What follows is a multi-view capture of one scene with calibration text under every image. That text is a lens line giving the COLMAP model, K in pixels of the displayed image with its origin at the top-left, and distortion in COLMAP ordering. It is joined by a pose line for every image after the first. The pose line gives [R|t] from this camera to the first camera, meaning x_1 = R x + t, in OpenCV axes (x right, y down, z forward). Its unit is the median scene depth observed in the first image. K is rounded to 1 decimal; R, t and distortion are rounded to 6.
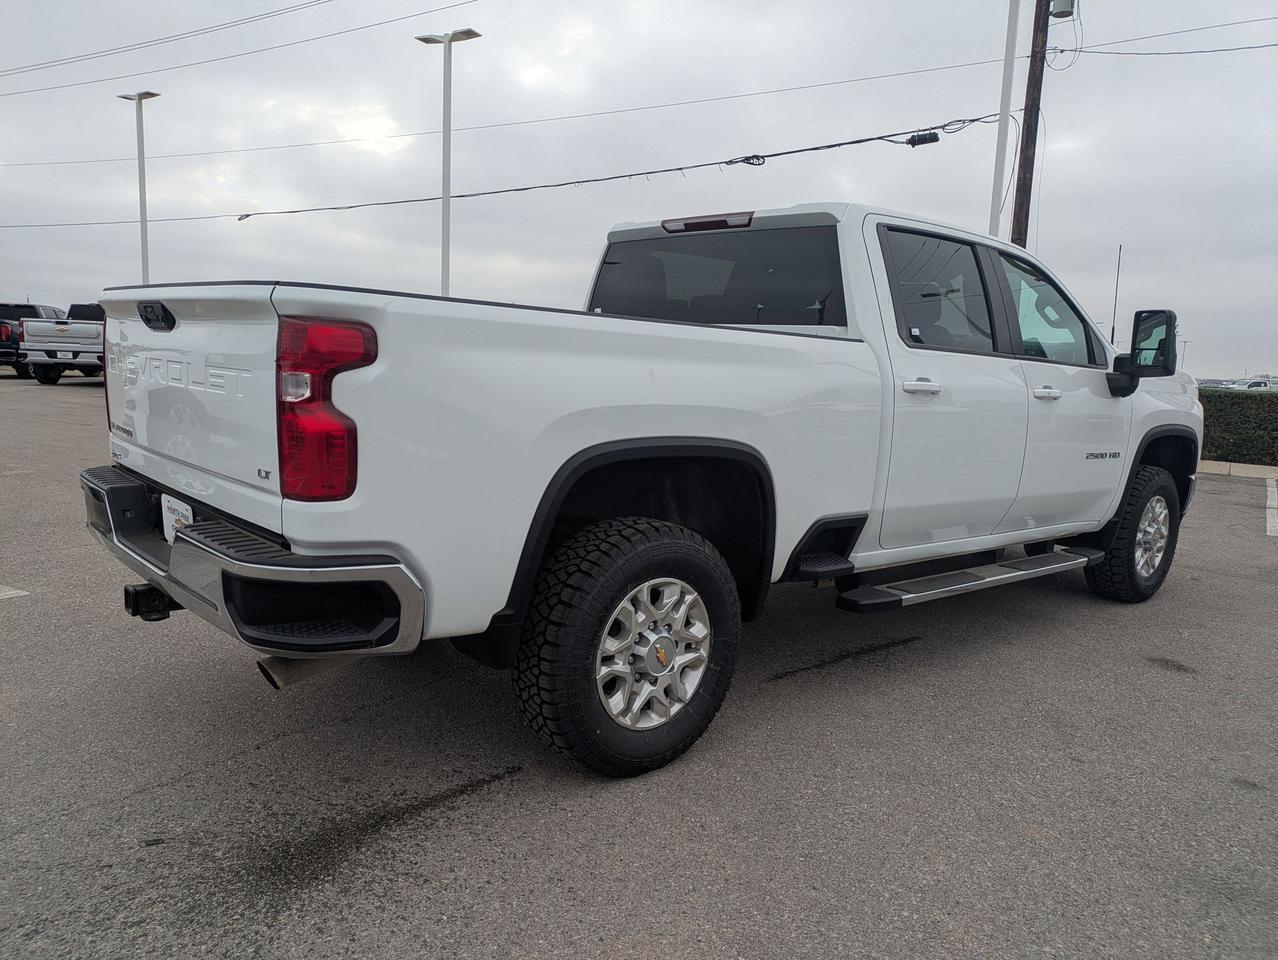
lens RADIAL K [[969.3, 0, 646.0], [0, 969.3, 491.0], [0, 0, 1]] dist [0.044665, -0.007268]
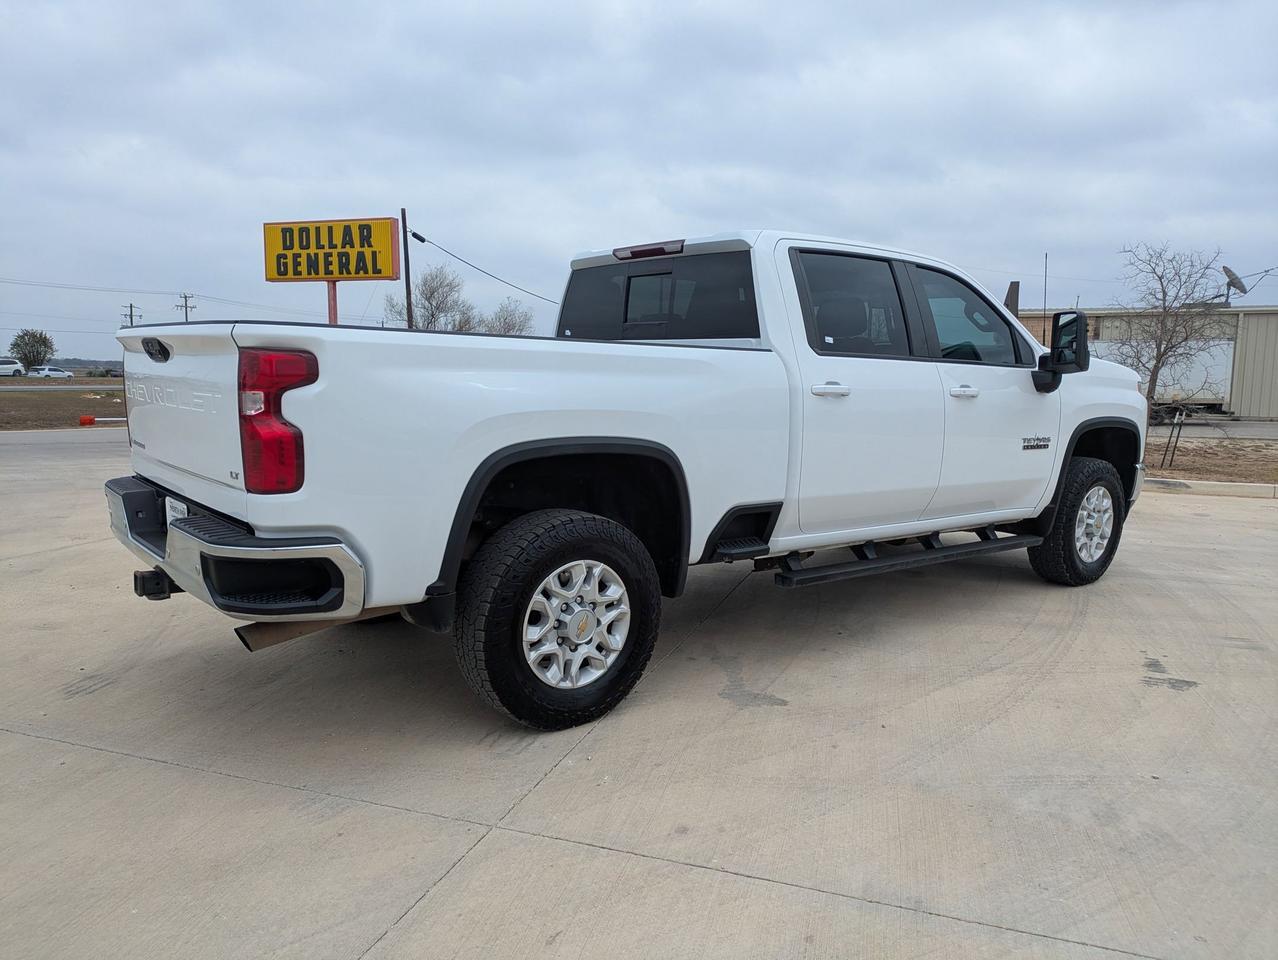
lens RADIAL K [[969.3, 0, 651.5], [0, 969.3, 483.8], [0, 0, 1]] dist [0.044665, -0.007268]
pose [[0.998325, -0.026662, -0.051339, 0.143084], [0.025585, 0.999441, -0.021514, 0.024457], [0.051884, 0.020164, 0.998450, -0.150787]]
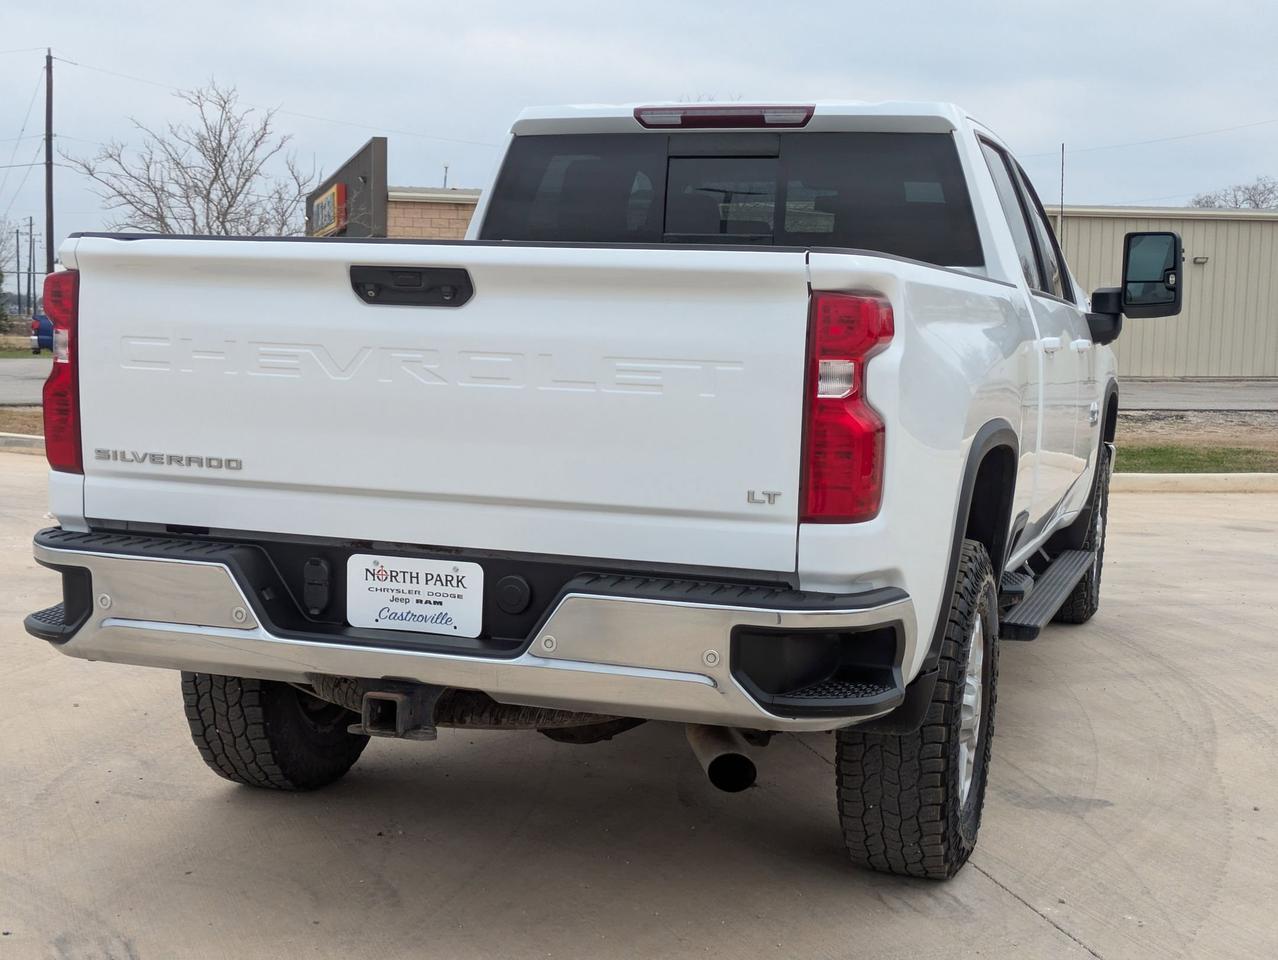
lens RADIAL K [[1917.8, 0, 603.4], [0, 1917.8, 476.6], [0, 0, 1]] dist [0.057637, 0.000000]
pose [[0.873212, -0.071840, 0.482016, -0.845905], [0.086536, 0.996214, -0.008291, -0.021634], [-0.479595, 0.048952, 0.876123, -0.175303]]
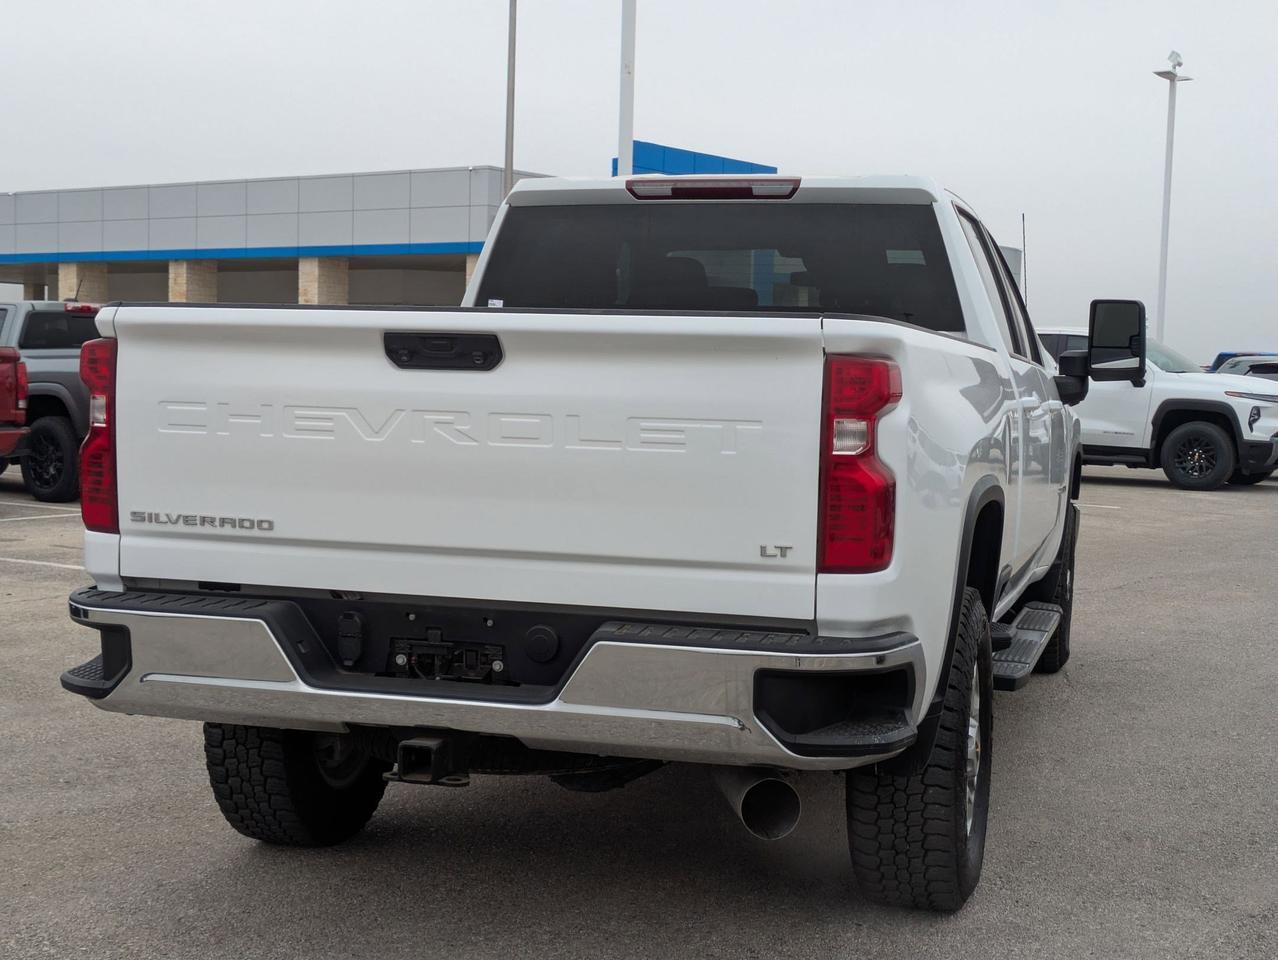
lens RADIAL K [[1932.4, 0, 631.9], [0, 1932.4, 482.8], [0, 0, 1]] dist [0.033766, 0.000000]
pose [[0.850949, -0.062667, 0.521496, -0.916431], [0.095278, 0.994802, -0.035926, -0.017844], [-0.516534, 0.080259, 0.852497, -0.206173]]
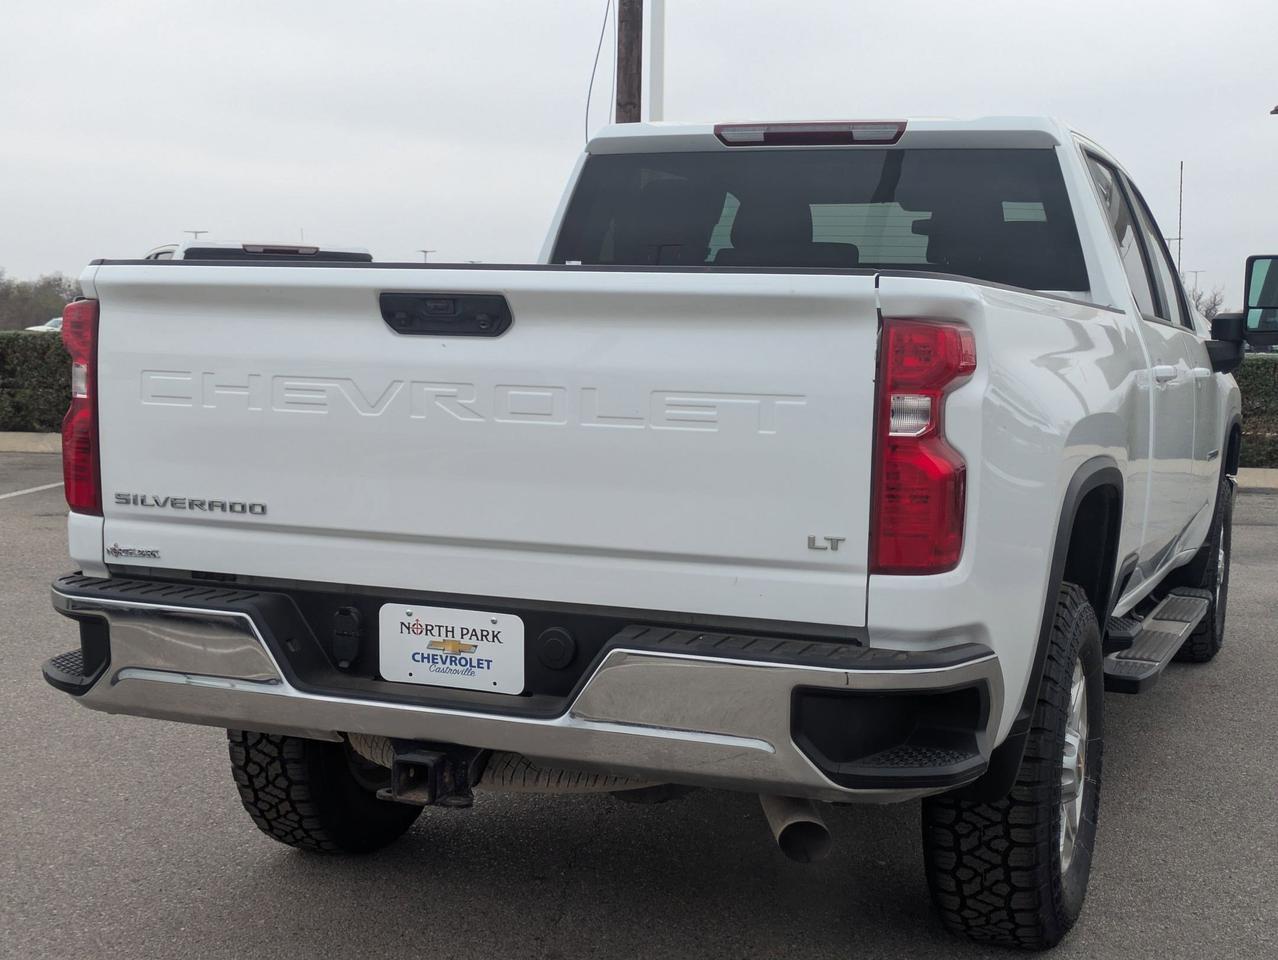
lens RADIAL K [[1932.4, 0, 629.8], [0, 1932.4, 493.5], [0, 0, 1]] dist [0.033766, 0.000000]
pose [[0.896263, -0.068292, 0.438234, -0.771008], [0.085039, 0.996203, -0.018676, -0.027591], [-0.435294, 0.054006, 0.898667, -0.117459]]
